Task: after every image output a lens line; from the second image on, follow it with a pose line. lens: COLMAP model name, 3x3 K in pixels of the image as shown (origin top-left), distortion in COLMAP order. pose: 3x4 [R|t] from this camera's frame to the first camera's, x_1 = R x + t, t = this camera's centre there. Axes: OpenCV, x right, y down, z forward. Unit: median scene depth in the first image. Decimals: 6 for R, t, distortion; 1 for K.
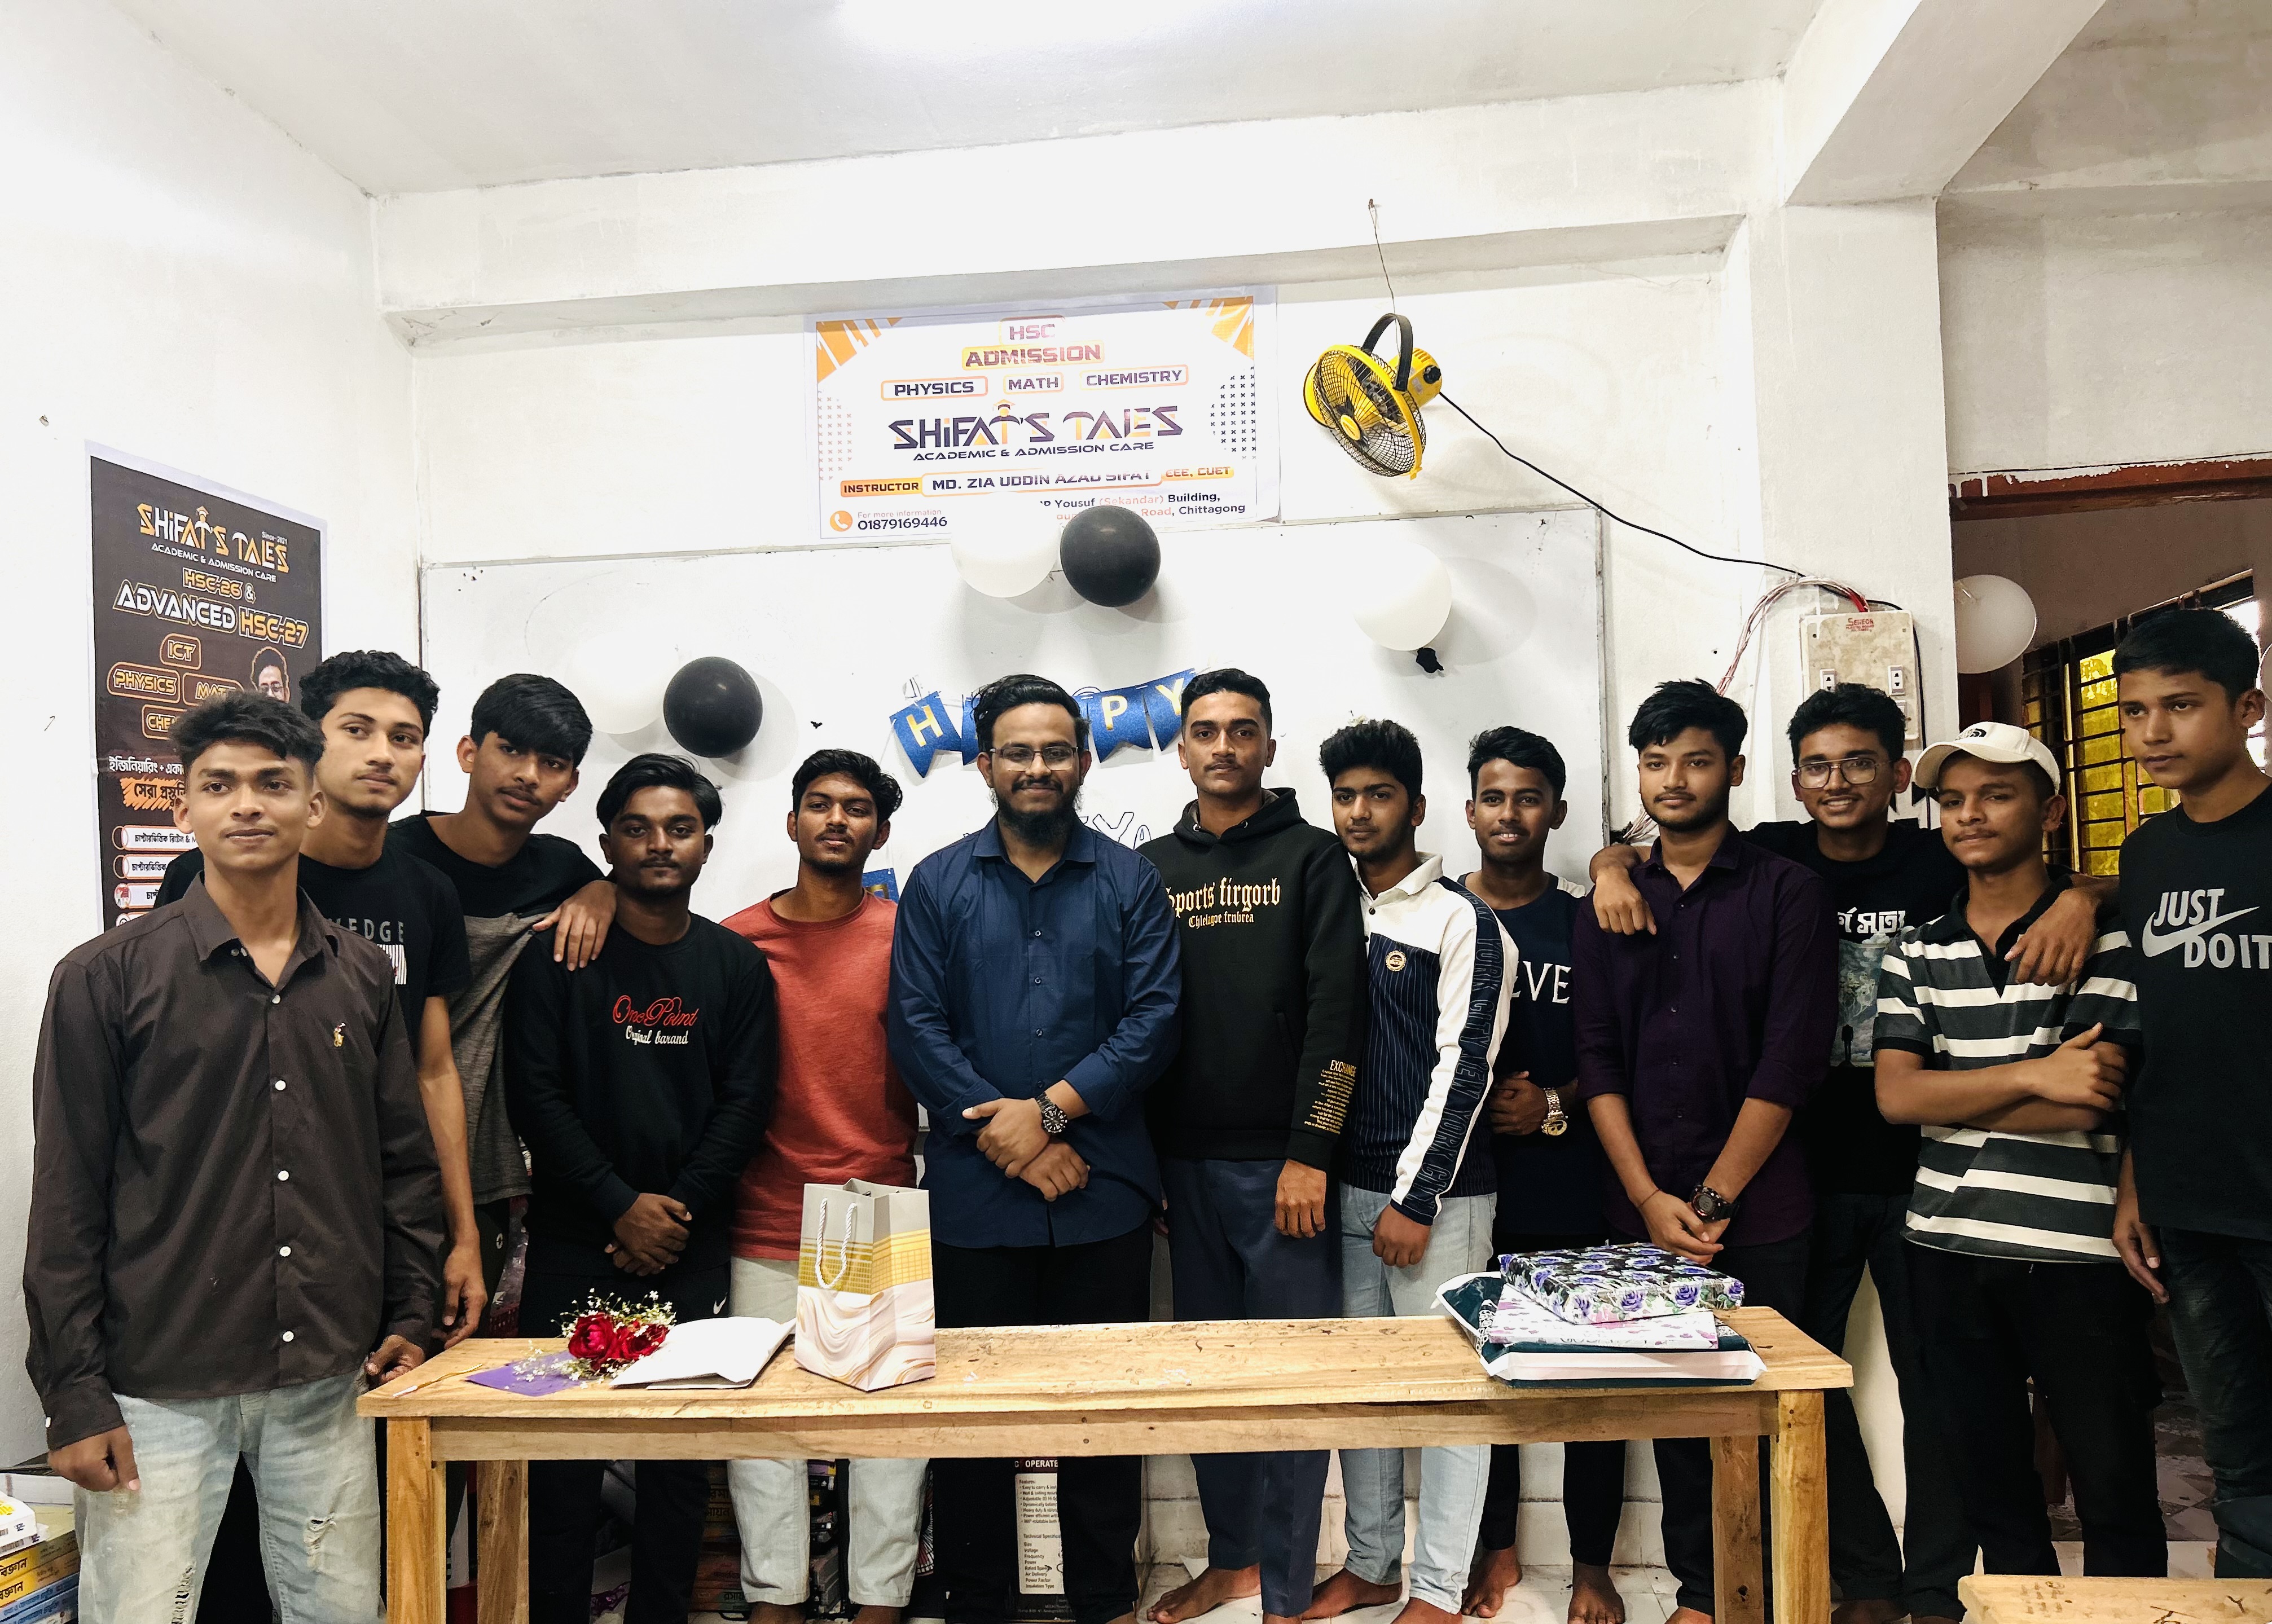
lens RADIAL K [[1770.1, 0, 1121.0], [0, 1770.1, 840.0], [0, 0, 1]] dist [0.046485, -0.059254]
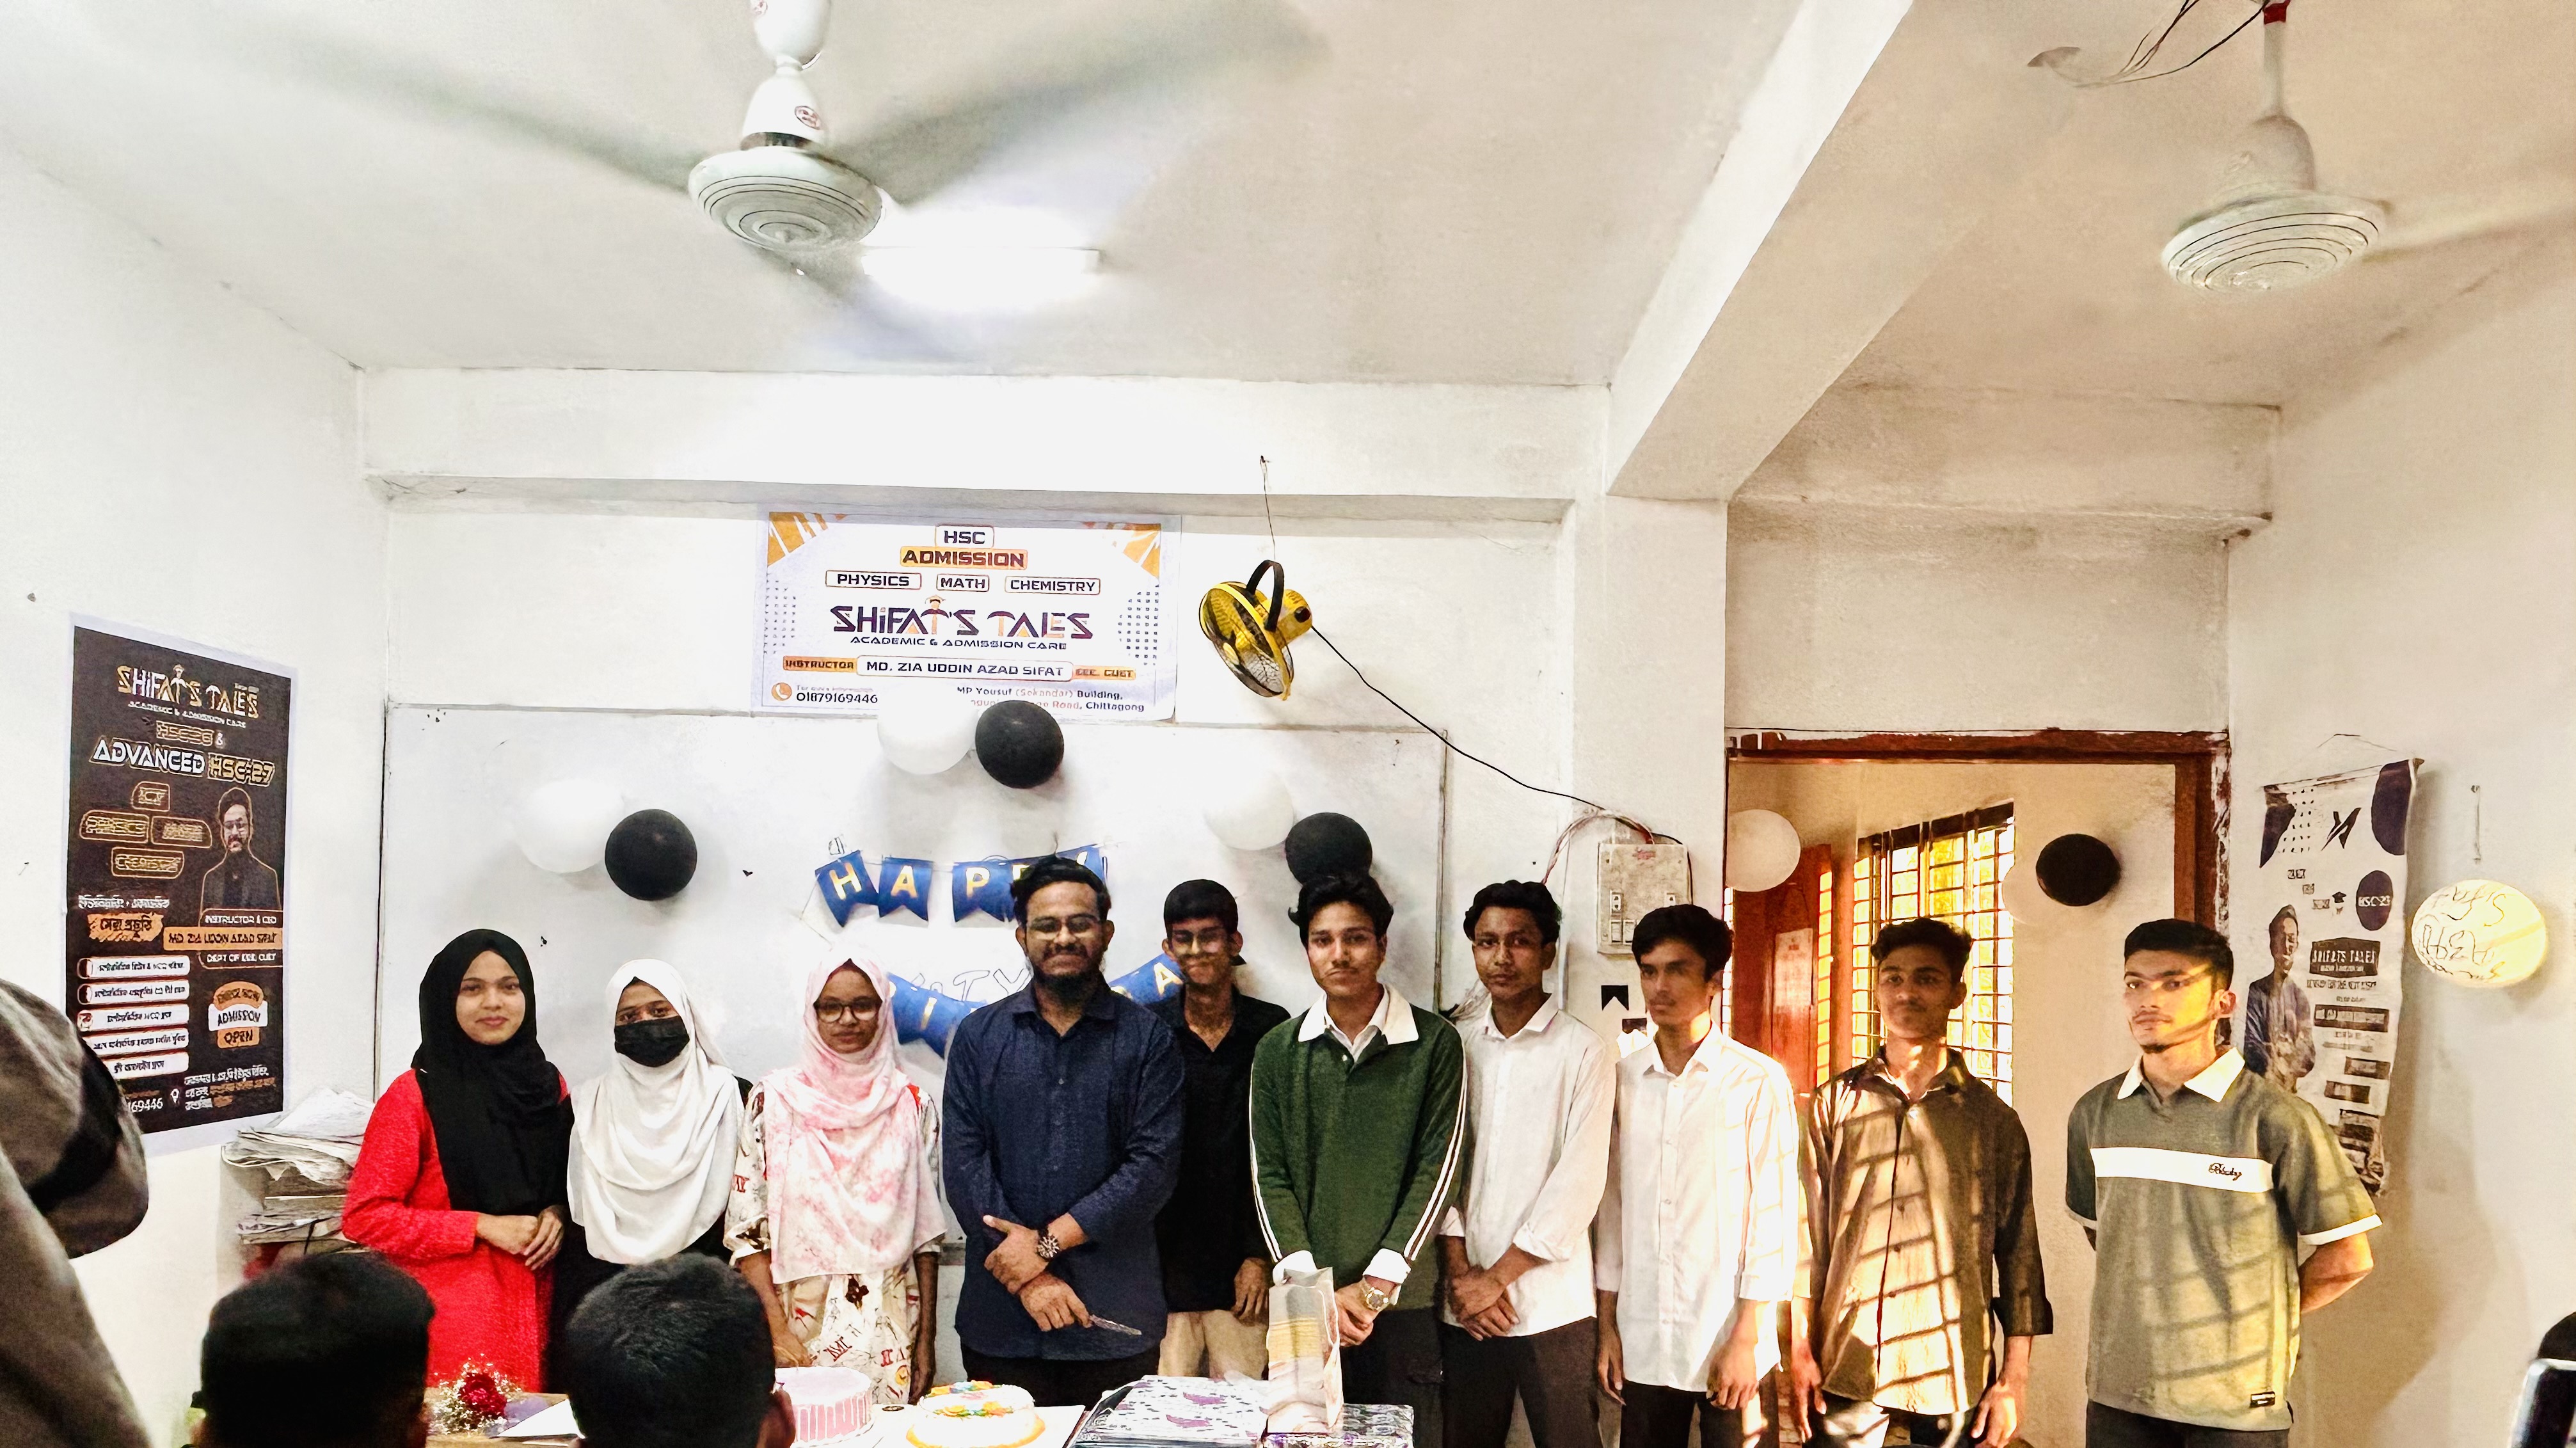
lens RADIAL K [[1732.2, 0, 1298.3], [0, 1732.2, 932.6], [0, 0, 1]] dist [-0.003035, -0.005810]
pose [[0.993012, 0.057255, 0.103192, 0.062008], [-0.058565, 0.998236, 0.009702, -0.060118], [-0.102454, -0.015677, 0.994614, -0.117381]]
